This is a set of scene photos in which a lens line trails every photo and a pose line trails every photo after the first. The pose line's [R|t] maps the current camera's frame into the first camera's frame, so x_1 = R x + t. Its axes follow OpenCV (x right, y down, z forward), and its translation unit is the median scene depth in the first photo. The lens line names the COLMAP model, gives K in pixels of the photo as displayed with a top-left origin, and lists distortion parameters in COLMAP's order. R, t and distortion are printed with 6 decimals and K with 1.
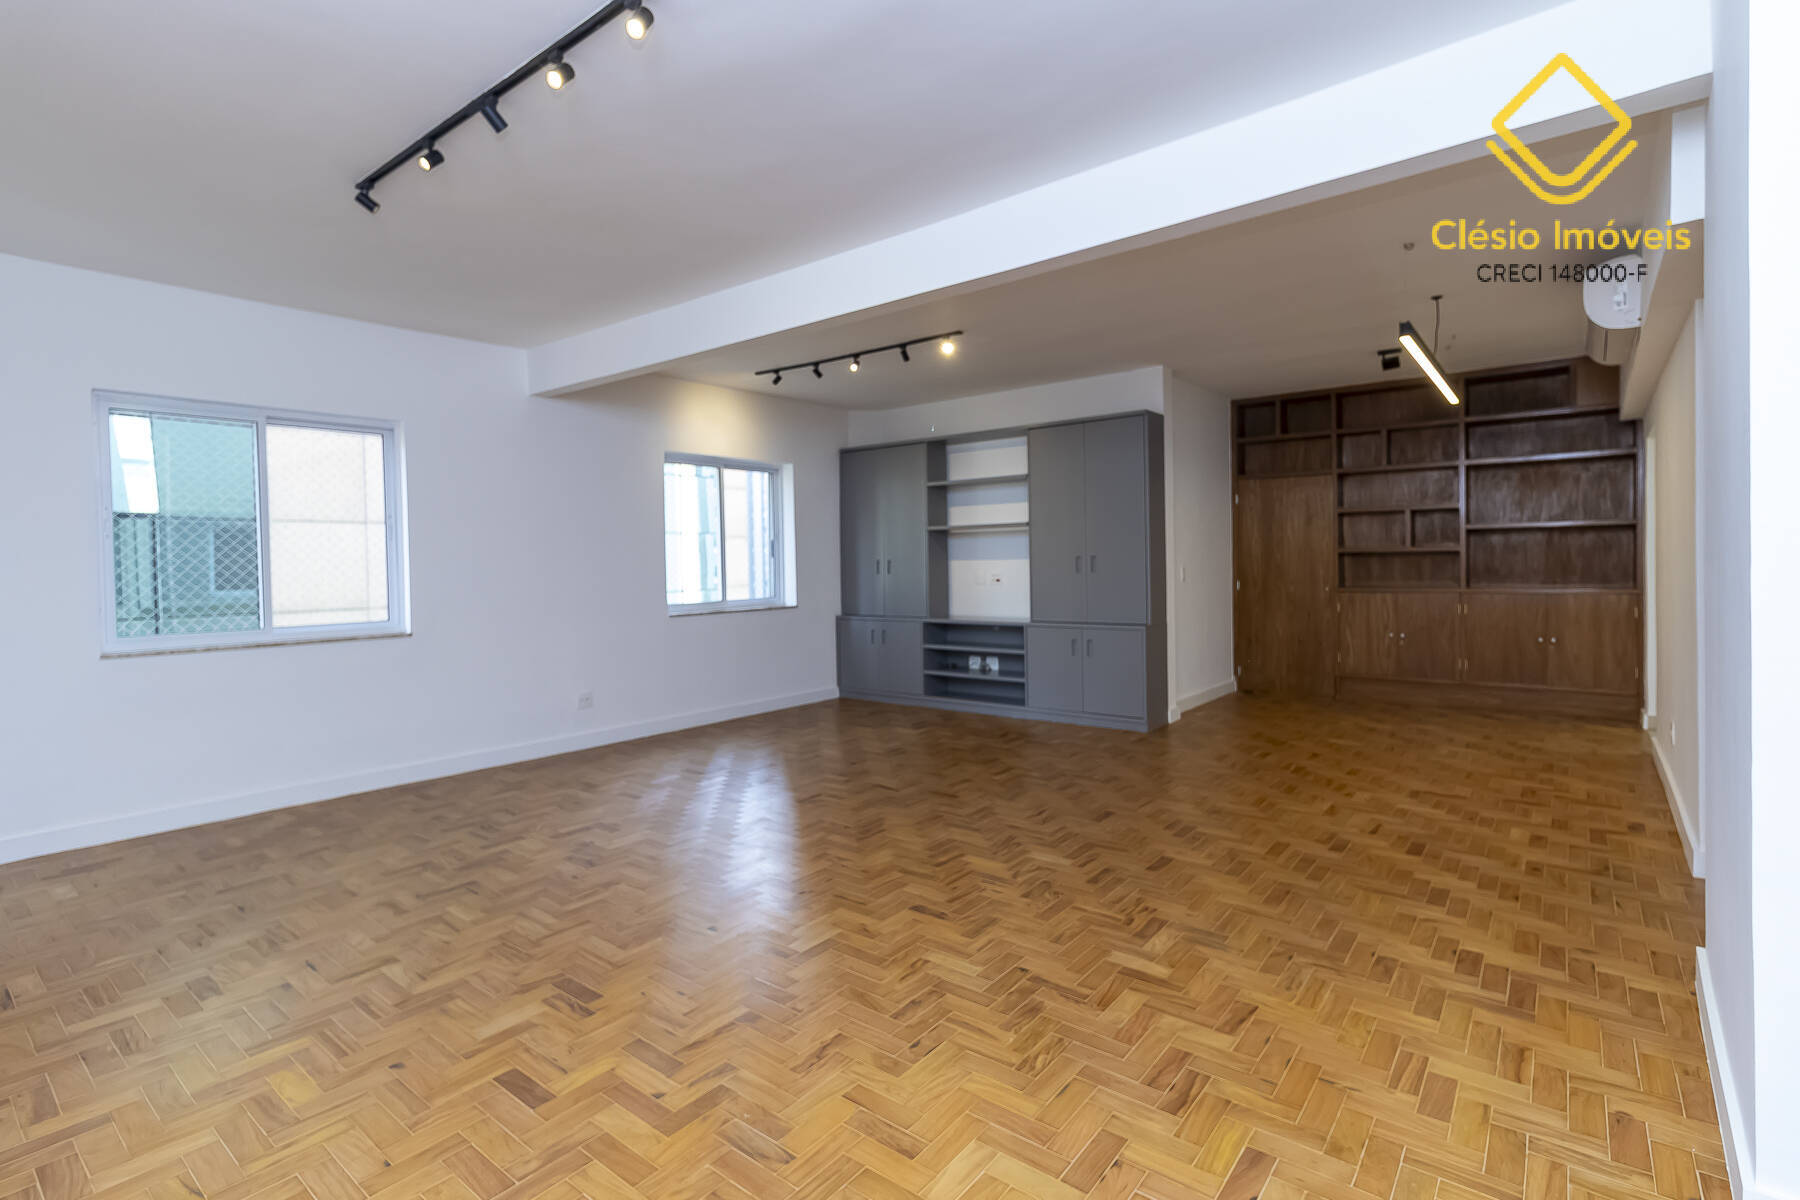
lens RADIAL K [[844.4, 0, 918.2], [0, 844.4, 582.8], [0, 0, 1]] dist [0.003664, 0.000157]
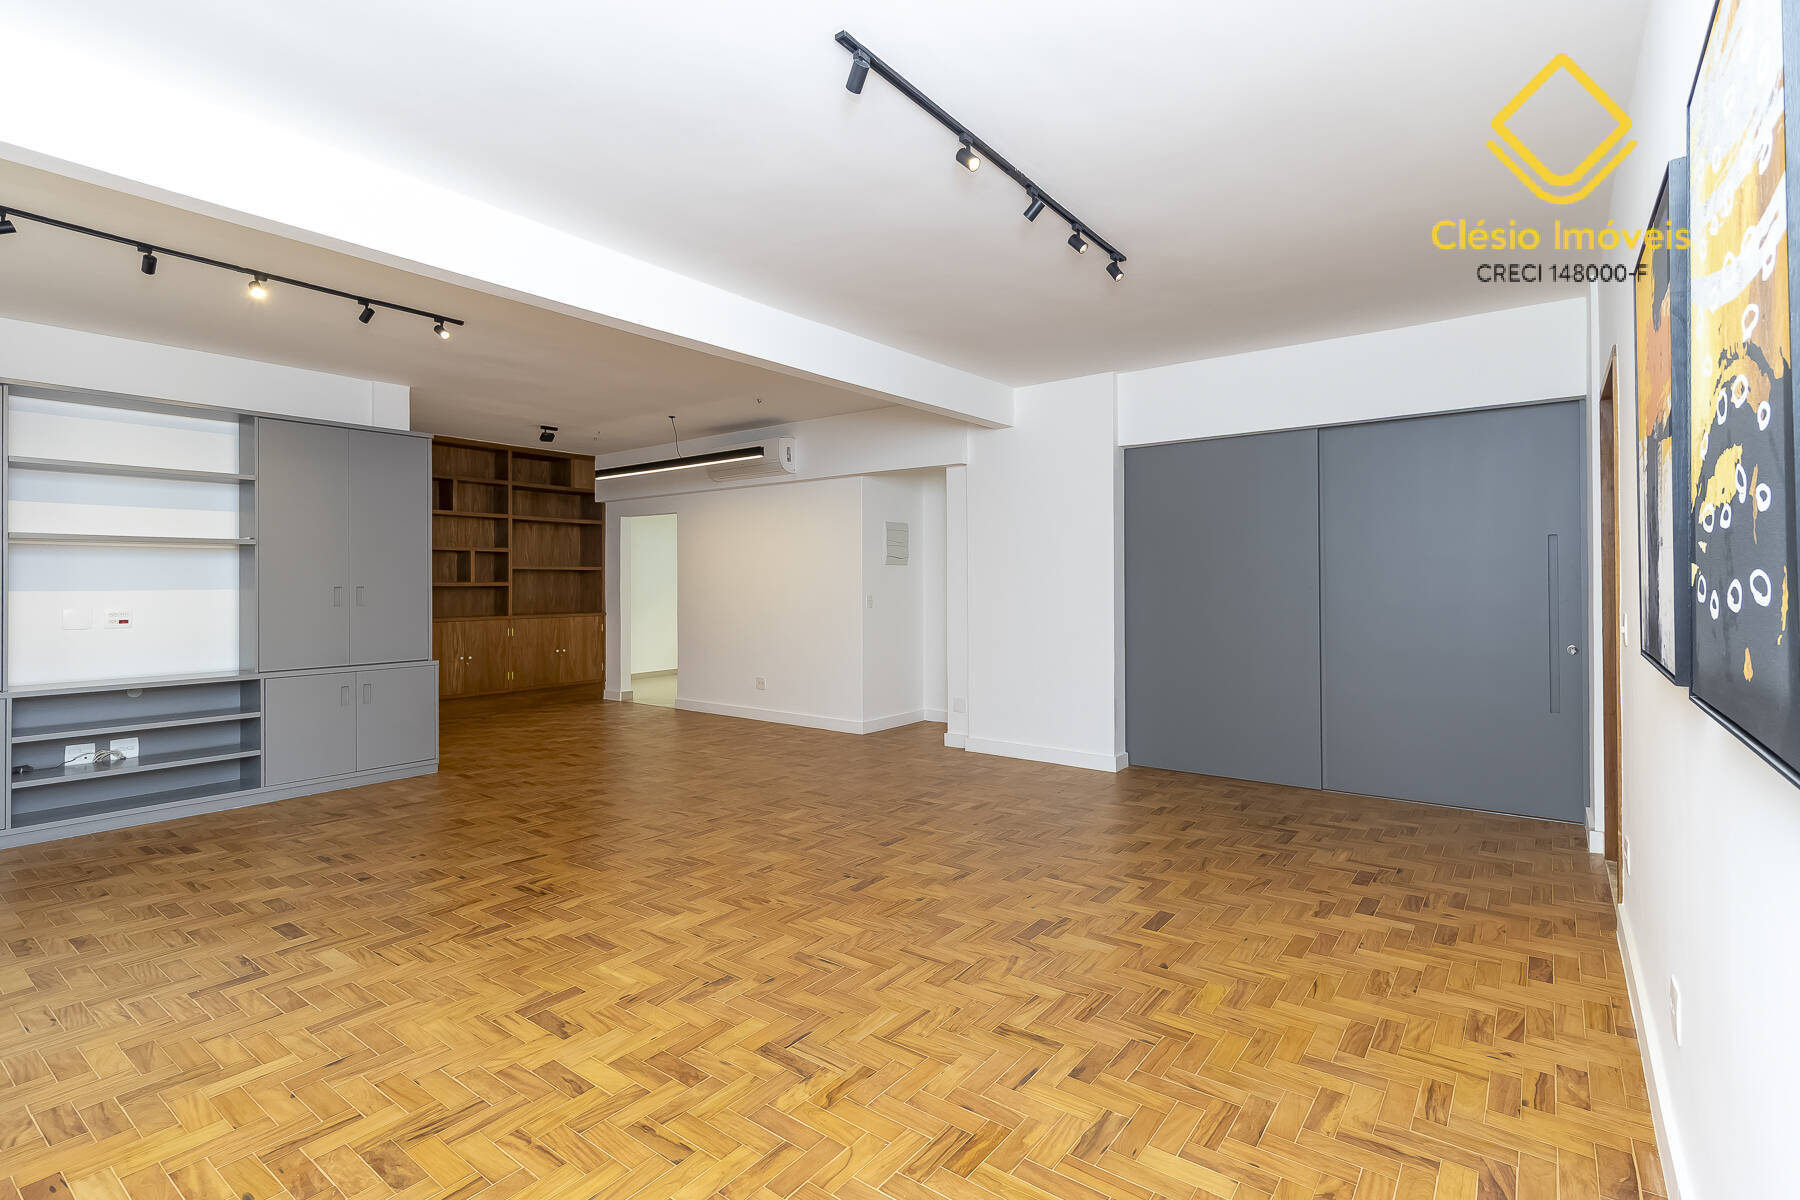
lens RADIAL K [[823.2, 0, 899.5], [0, 823.2, 578.0], [0, 0, 1]] dist [-0.000198, 0.000419]
pose [[-0.008689, 0.024532, 0.999661, -0.635549], [0.030790, 0.999232, -0.024253, -0.002168], [-0.999488, 0.030568, -0.009437, 0.470555]]
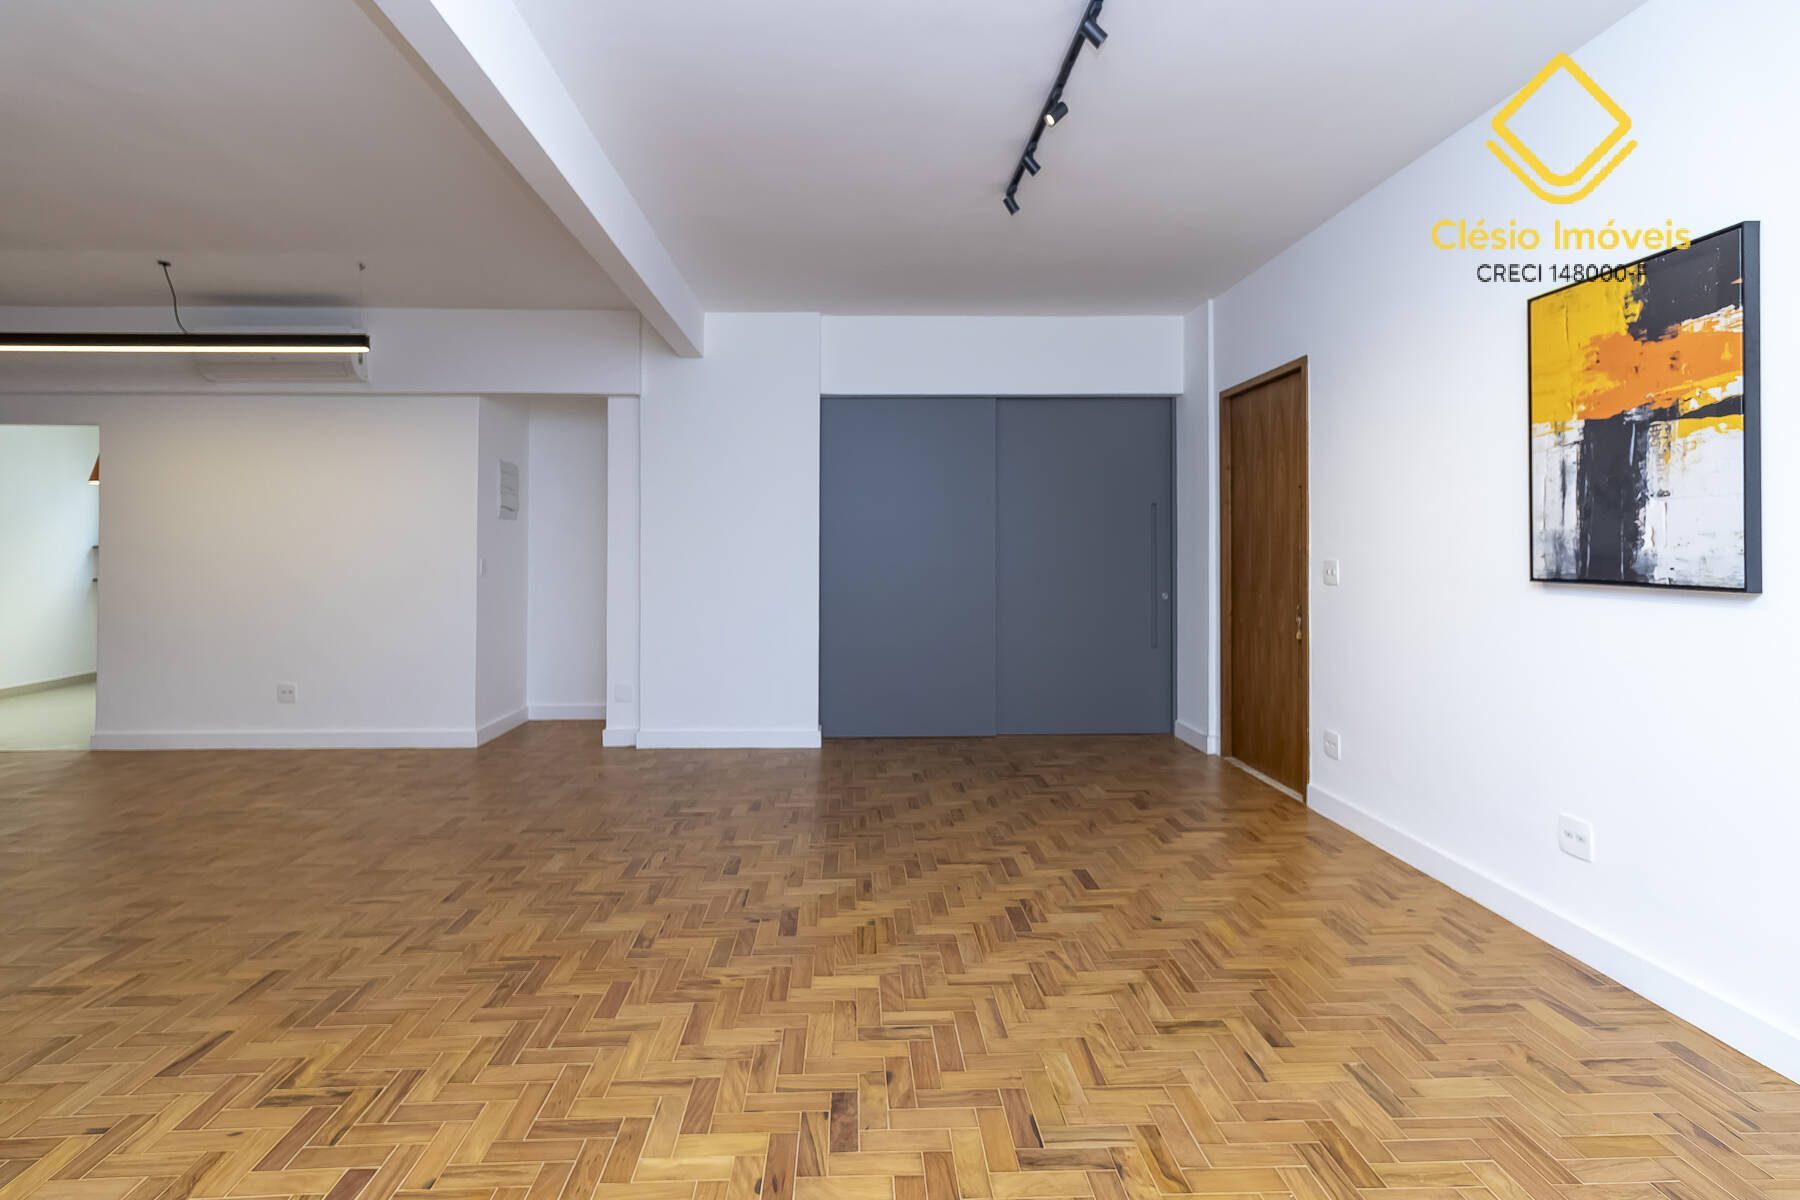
lens RADIAL K [[877.8, 0, 870.8], [0, 877.8, 546.1], [0, 0, 1]] dist [0.003622, 0.000289]
pose [[-0.632018, 0.023979, 0.774583, -0.472841], [0.033967, 0.999418, -0.003224, -0.002030], [-0.774209, 0.024272, -0.632464, 0.720191]]
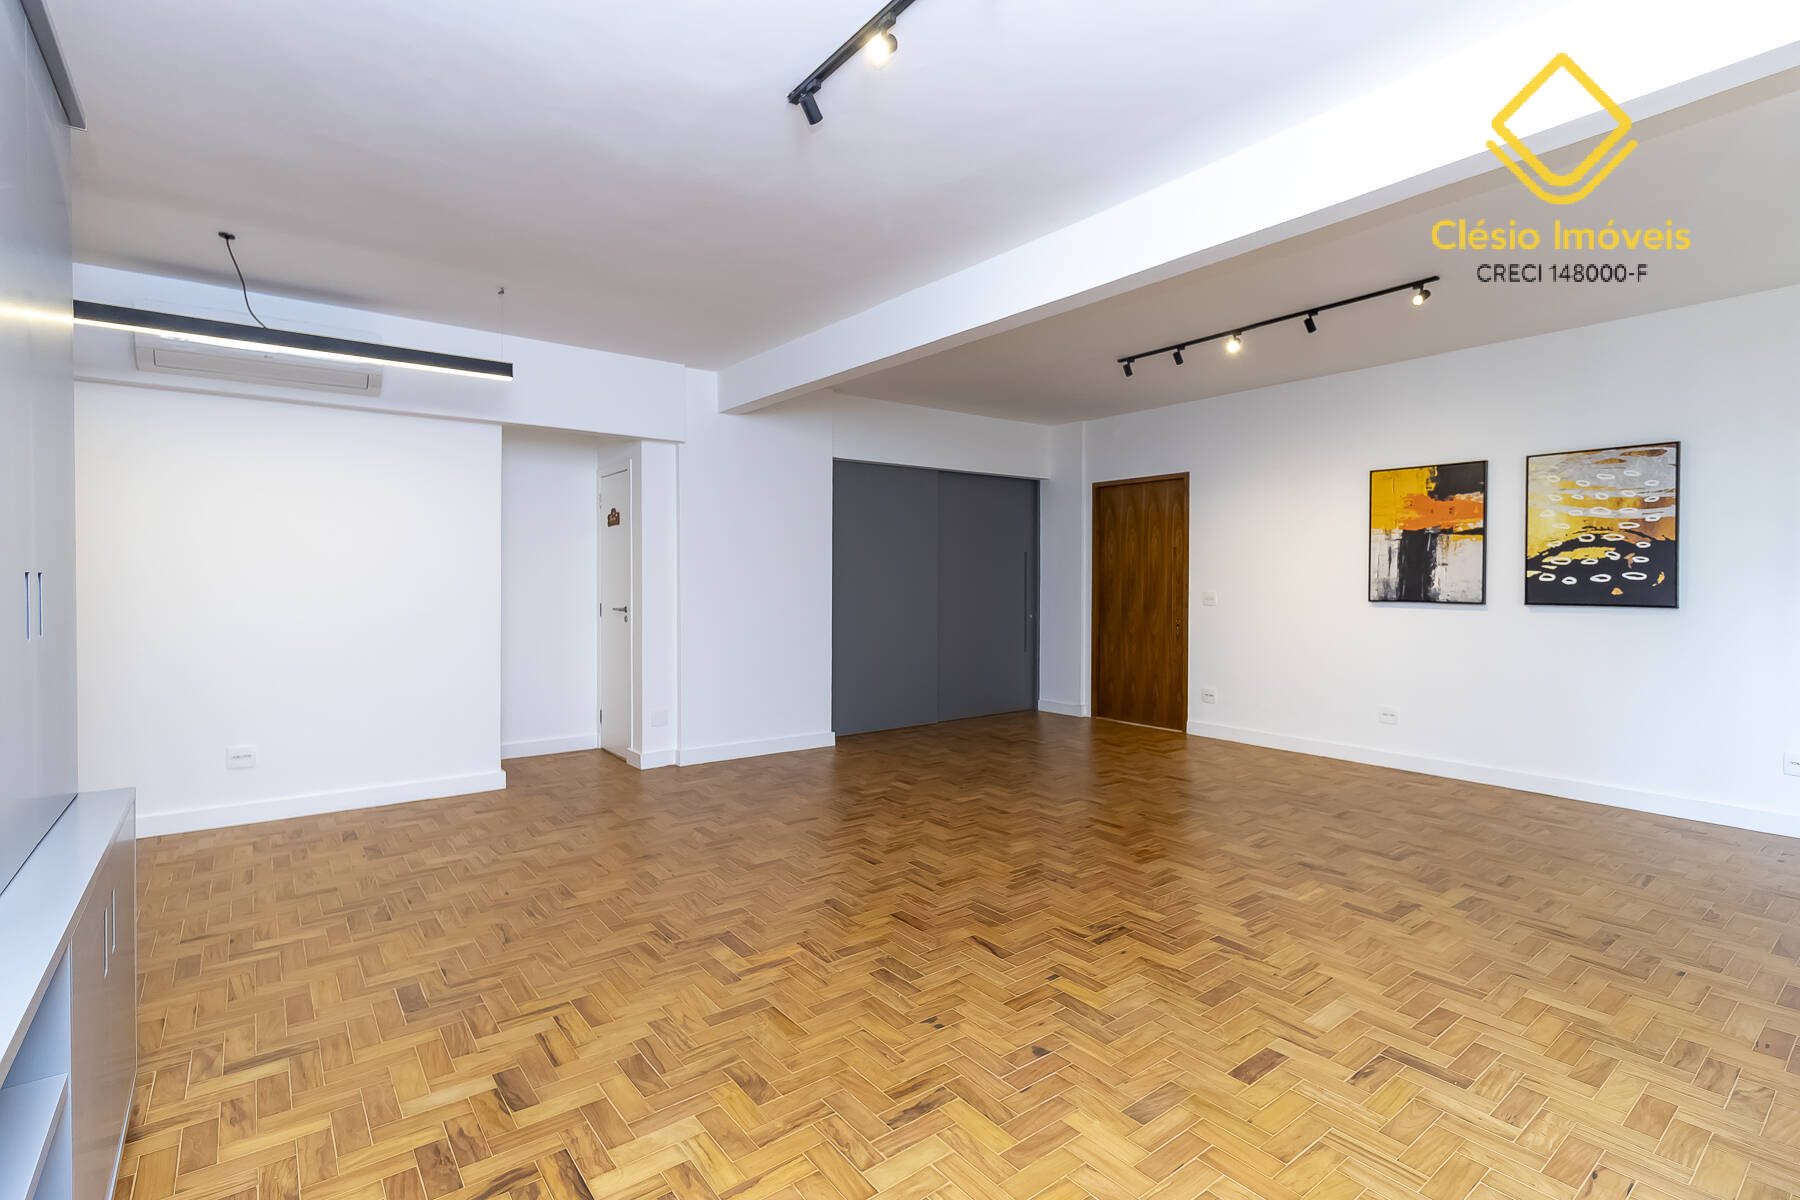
lens RADIAL K [[843.3, 0, 889.9], [0, 843.3, 591.7], [0, 0, 1]] dist [0.008439, -0.000680]
pose [[-0.962821, 0.013633, 0.269795, -0.102068], [0.023491, 0.999168, 0.033345, -0.026853], [-0.269116, 0.038444, -0.962340, 1.187968]]
